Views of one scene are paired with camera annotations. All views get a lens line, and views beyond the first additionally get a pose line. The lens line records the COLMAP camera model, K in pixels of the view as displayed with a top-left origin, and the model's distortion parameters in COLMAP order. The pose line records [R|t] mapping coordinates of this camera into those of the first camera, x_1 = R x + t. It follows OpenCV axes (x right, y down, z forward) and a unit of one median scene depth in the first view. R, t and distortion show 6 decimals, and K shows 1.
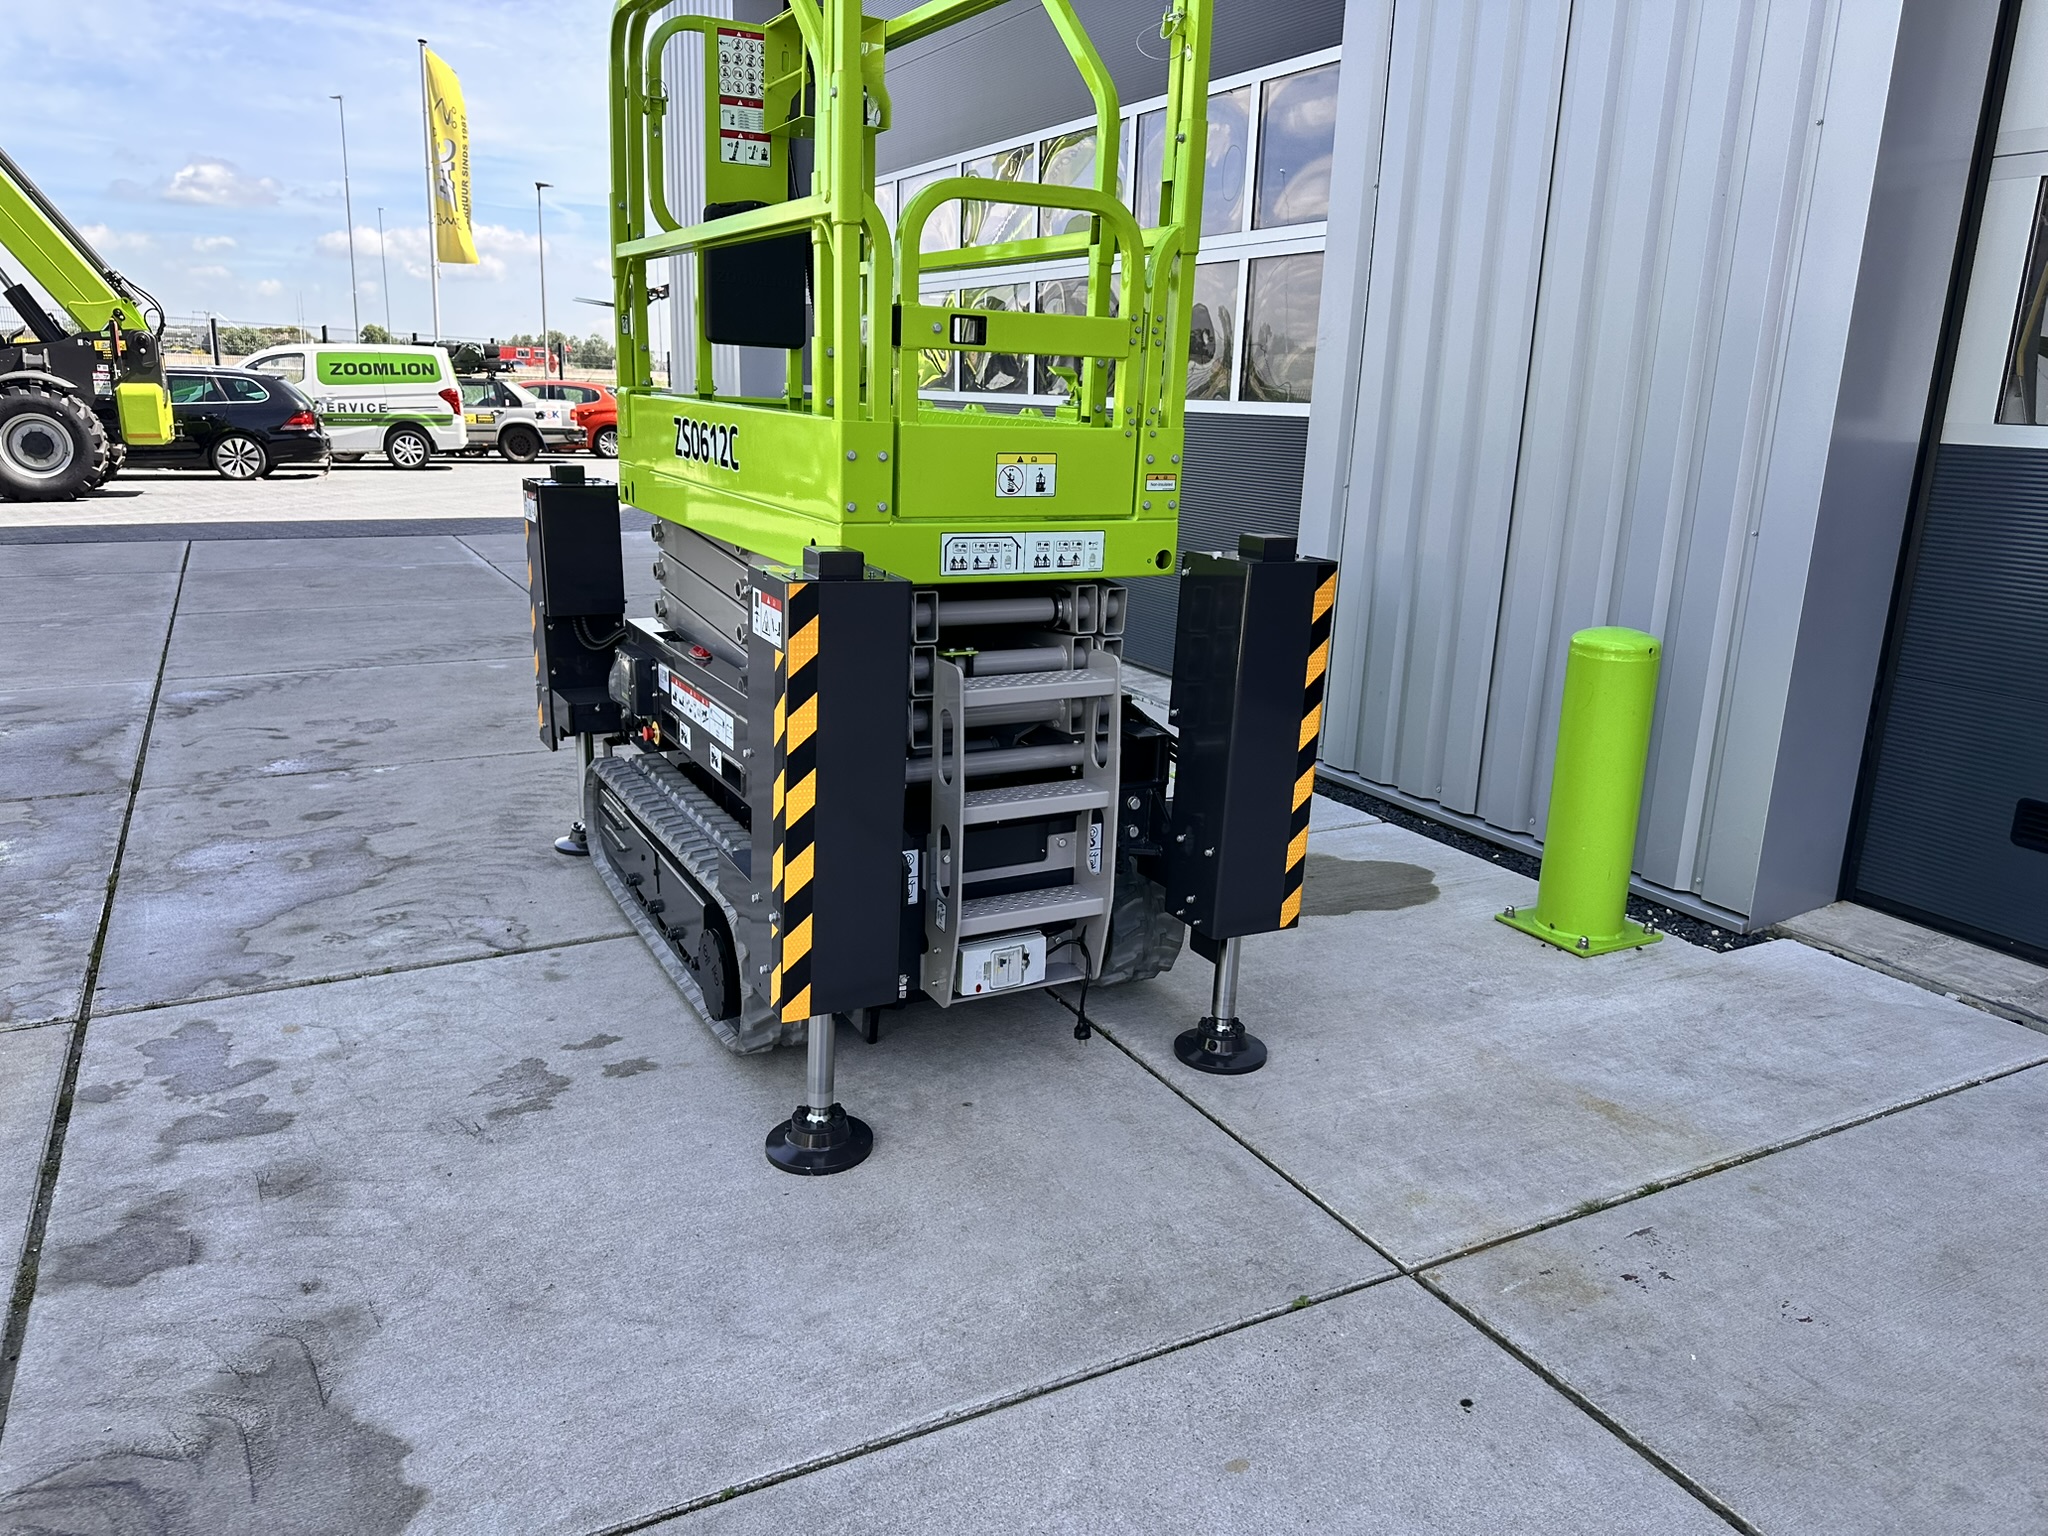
lens RADIAL K [[1449.1, 0, 1010.1], [0, 1449.1, 786.7], [0, 0, 1]] dist [0.034132, -0.042651]
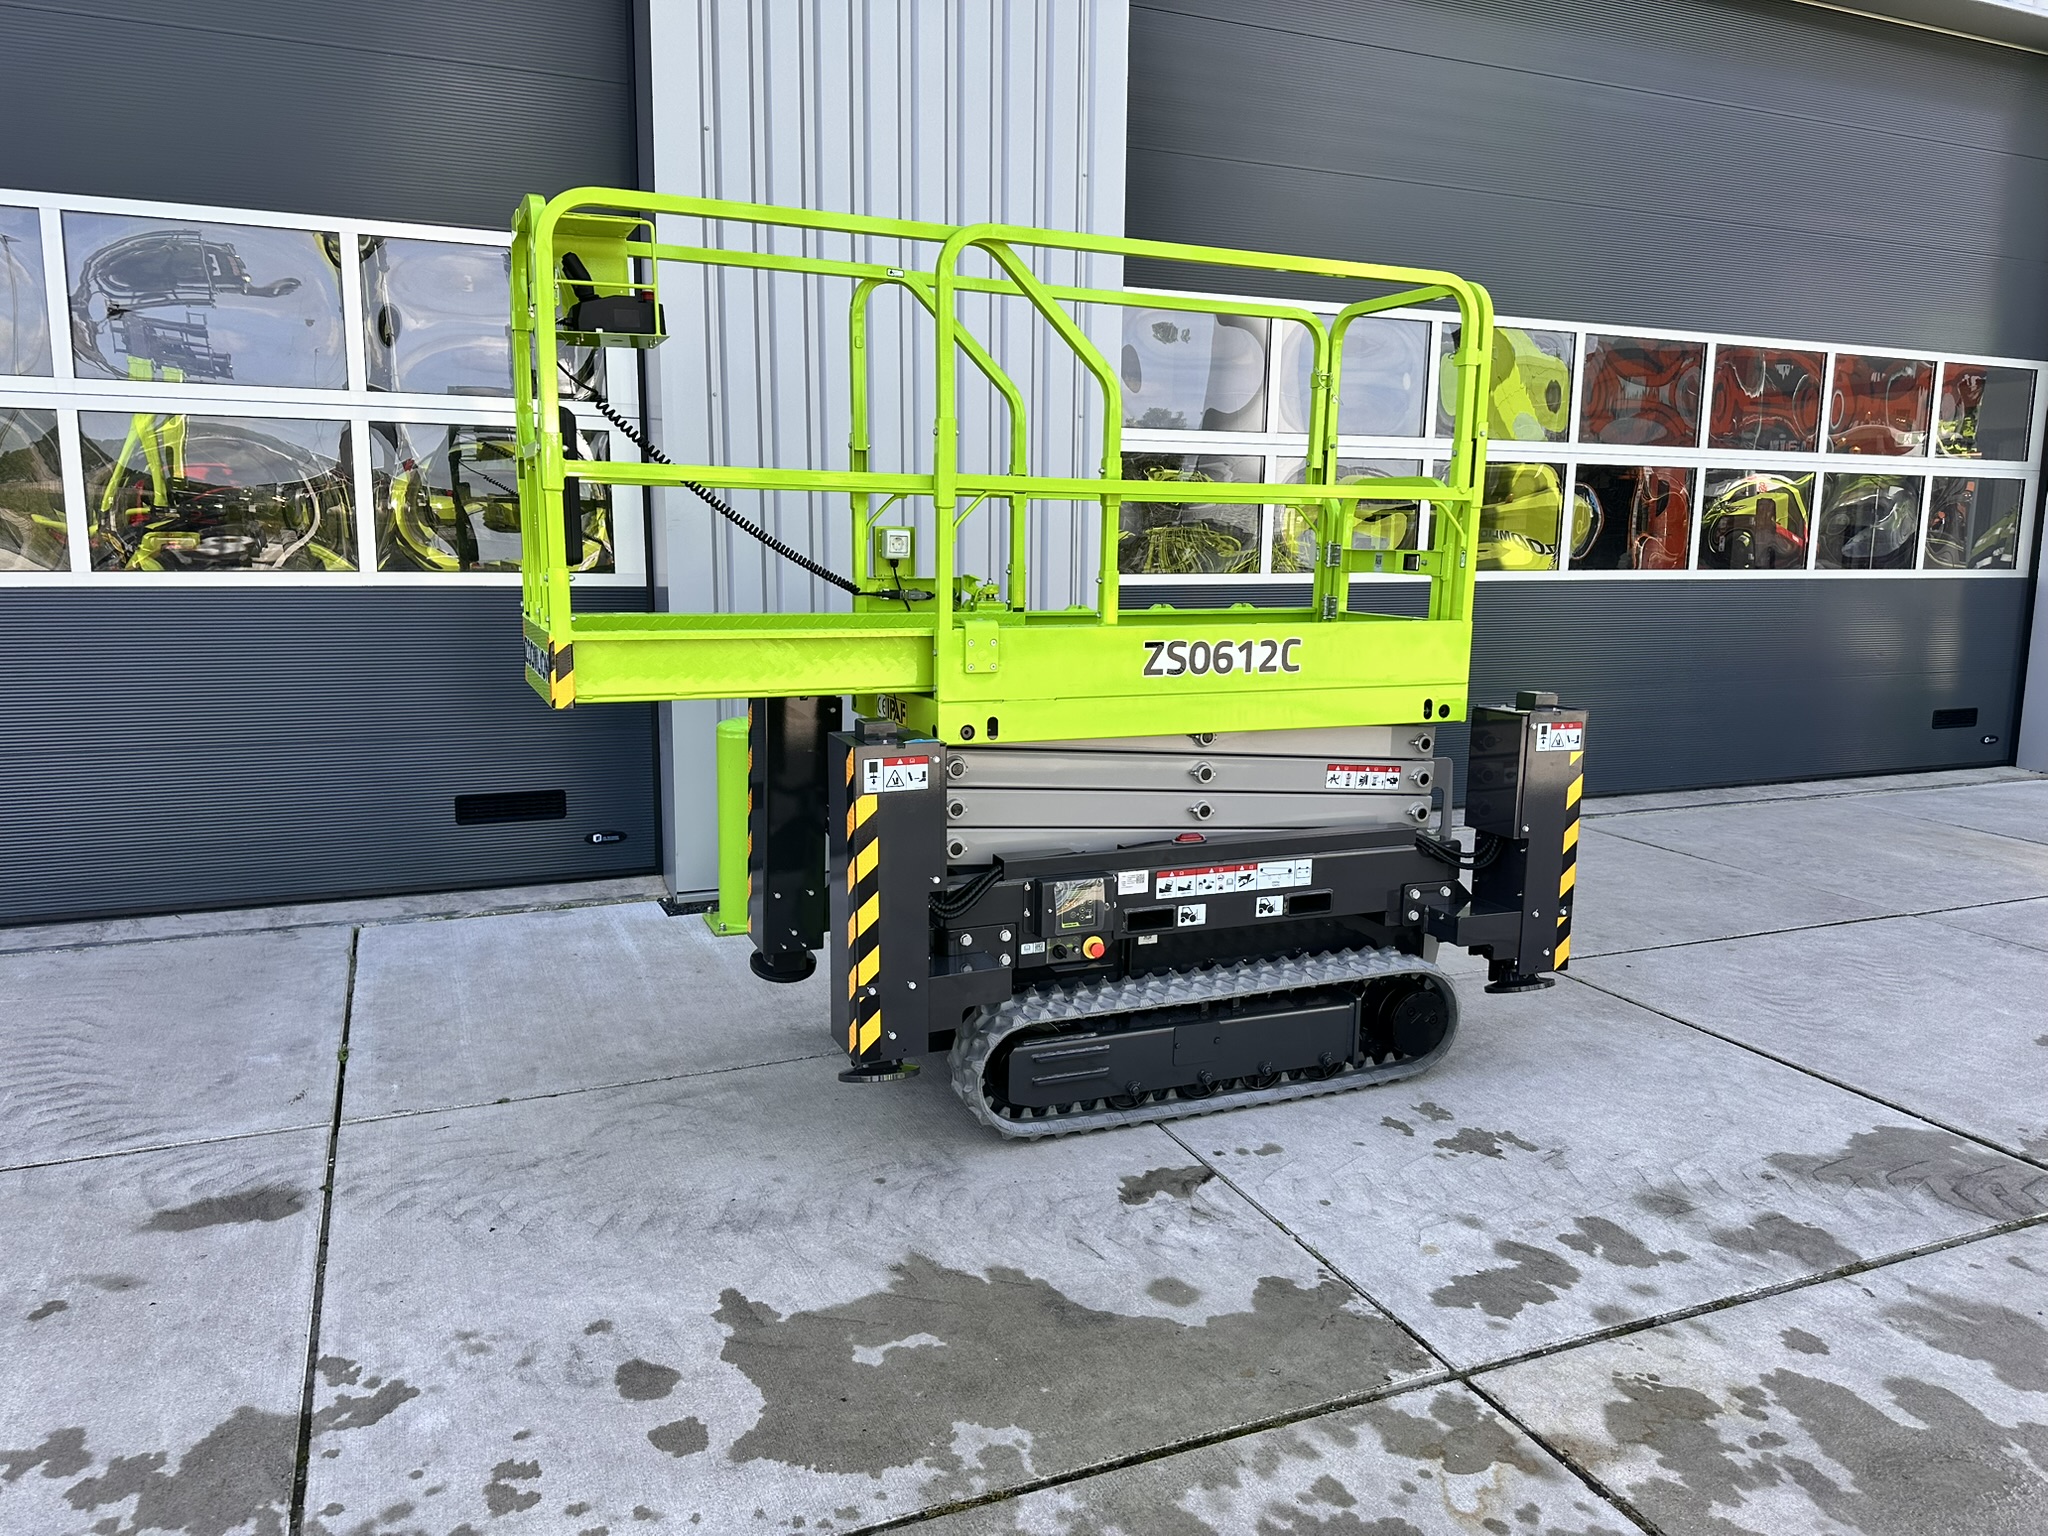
lens RADIAL K [[1449.1, 0, 1026.7], [0, 1449.1, 756.0], [0, 0, 1]] dist [0.034132, -0.042651]
pose [[0.072179, -0.181052, 0.980821, -1.172486], [0.255201, 0.954003, 0.157321, -0.321507], [-0.964190, 0.238951, 0.115064, 0.863613]]
